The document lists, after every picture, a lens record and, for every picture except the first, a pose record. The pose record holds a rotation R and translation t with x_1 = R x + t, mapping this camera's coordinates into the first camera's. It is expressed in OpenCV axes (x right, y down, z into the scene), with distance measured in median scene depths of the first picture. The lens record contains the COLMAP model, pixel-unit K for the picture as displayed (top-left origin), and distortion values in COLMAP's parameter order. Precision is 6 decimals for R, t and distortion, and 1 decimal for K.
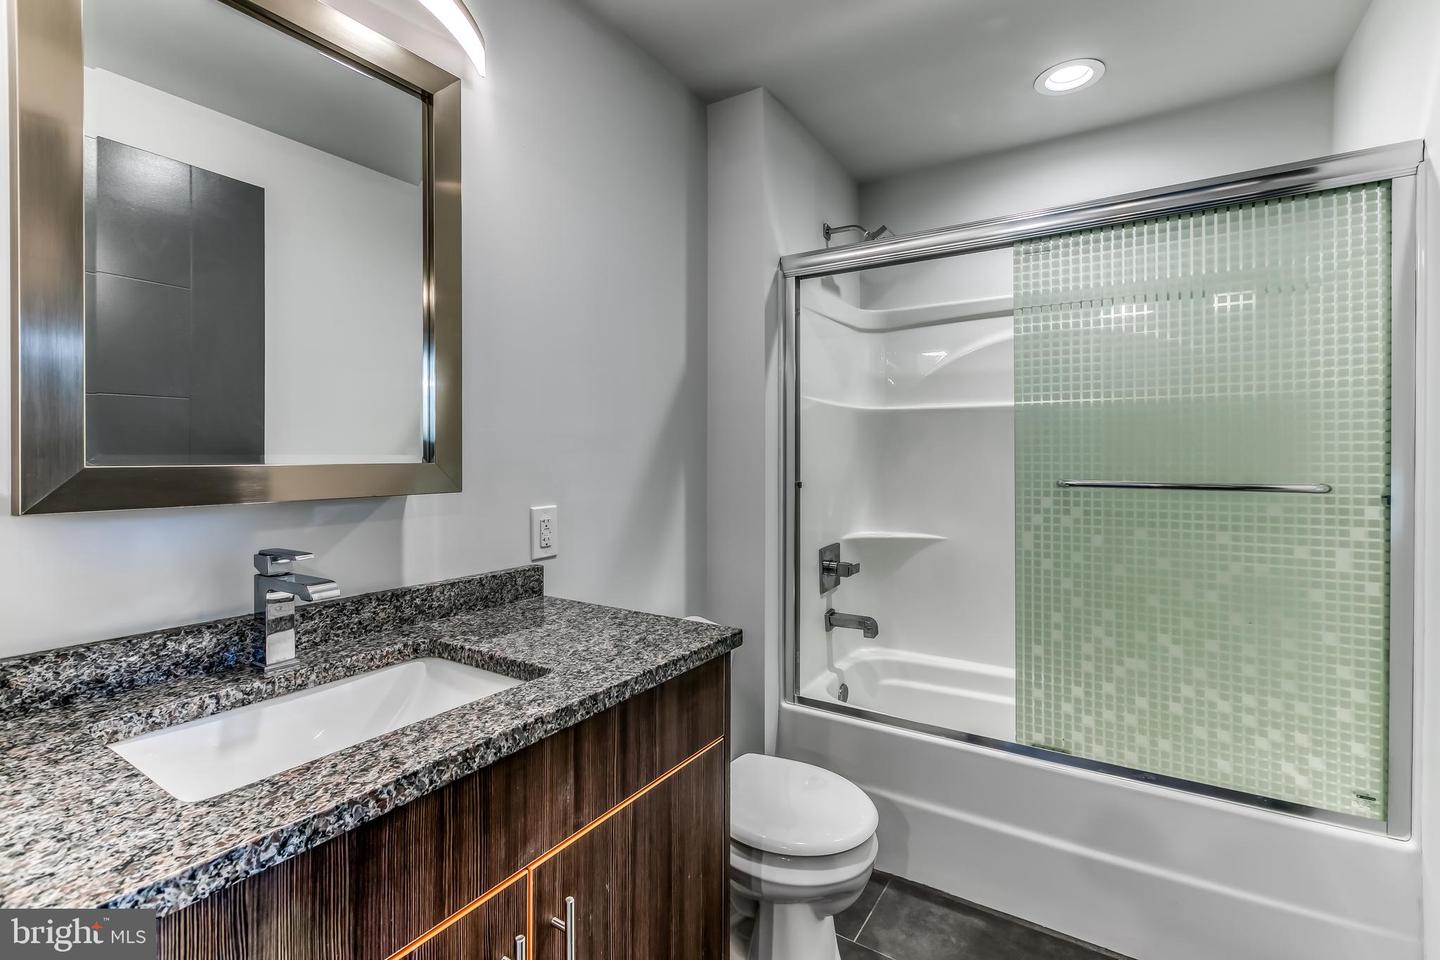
lens RADIAL K [[676.9, 0, 695.0], [0, 676.9, 456.5], [0, 0, 1]] dist [0.001648, 0.000982]
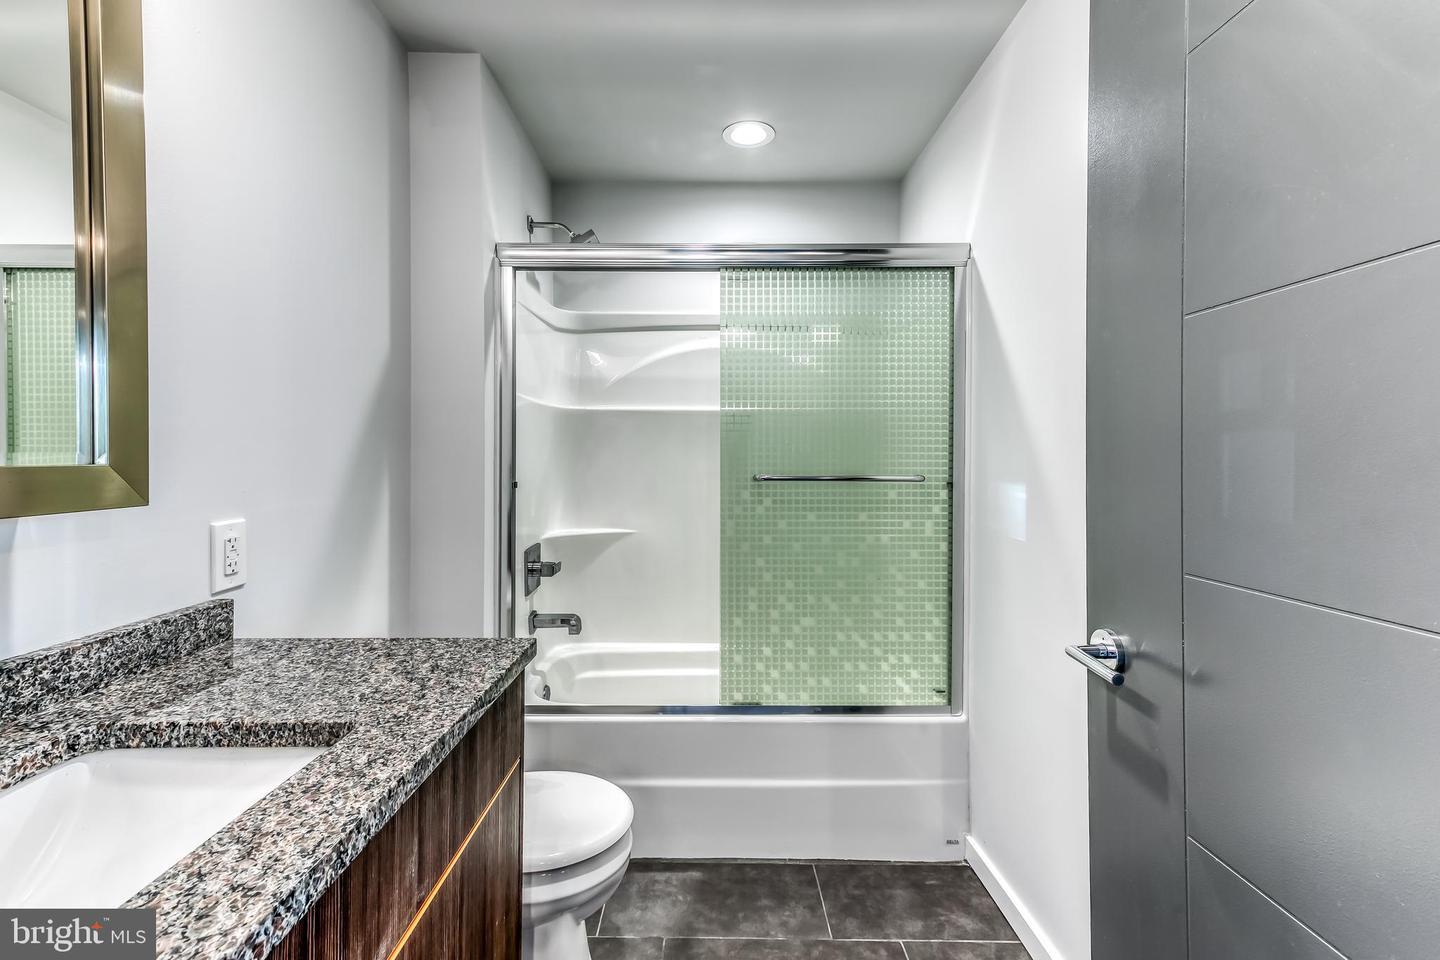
lens RADIAL K [[676.4, 0, 715.7], [0, 676.4, 458.0], [0, 0, 1]] dist [0.025460, 0.000848]
pose [[0.830029, -0.001658, 0.557718, -0.205142], [-0.000494, 0.999993, 0.003709, 0.000155], [-0.557720, -0.003354, 0.830022, 0.063107]]
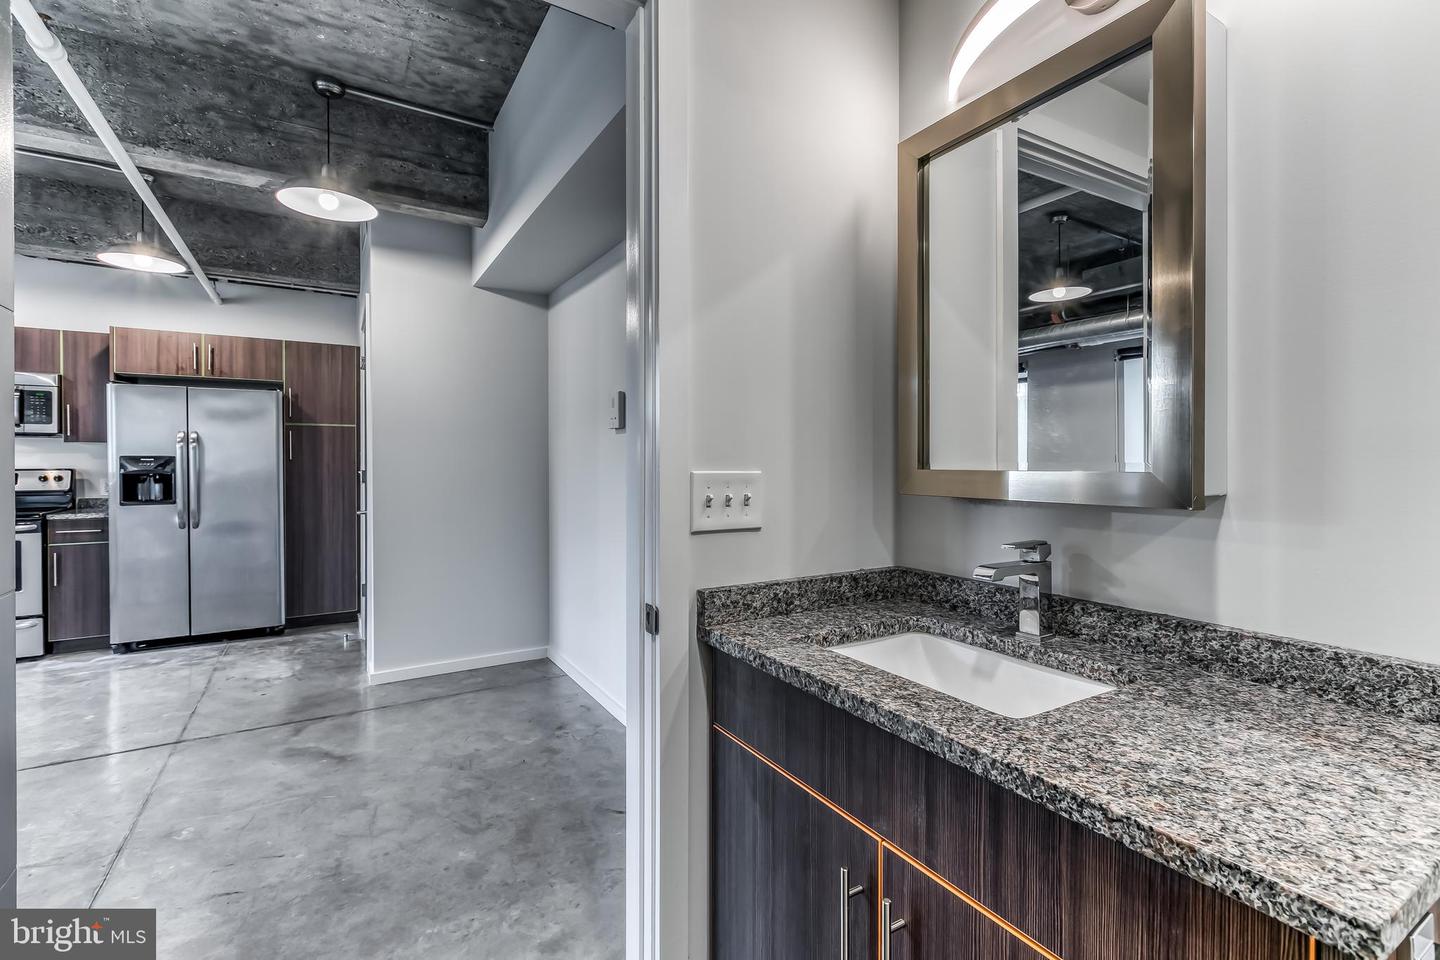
lens RADIAL K [[657.6, 0, 720.7], [0, 657.6, 465.1], [0, 0, 1]] dist [0.000353, 0.000200]
pose [[-0.438724, 0.005666, -0.898604, 0.456964], [0.001873, 0.999984, 0.005391, -0.003036], [0.898620, 0.000682, -0.438728, 0.684168]]
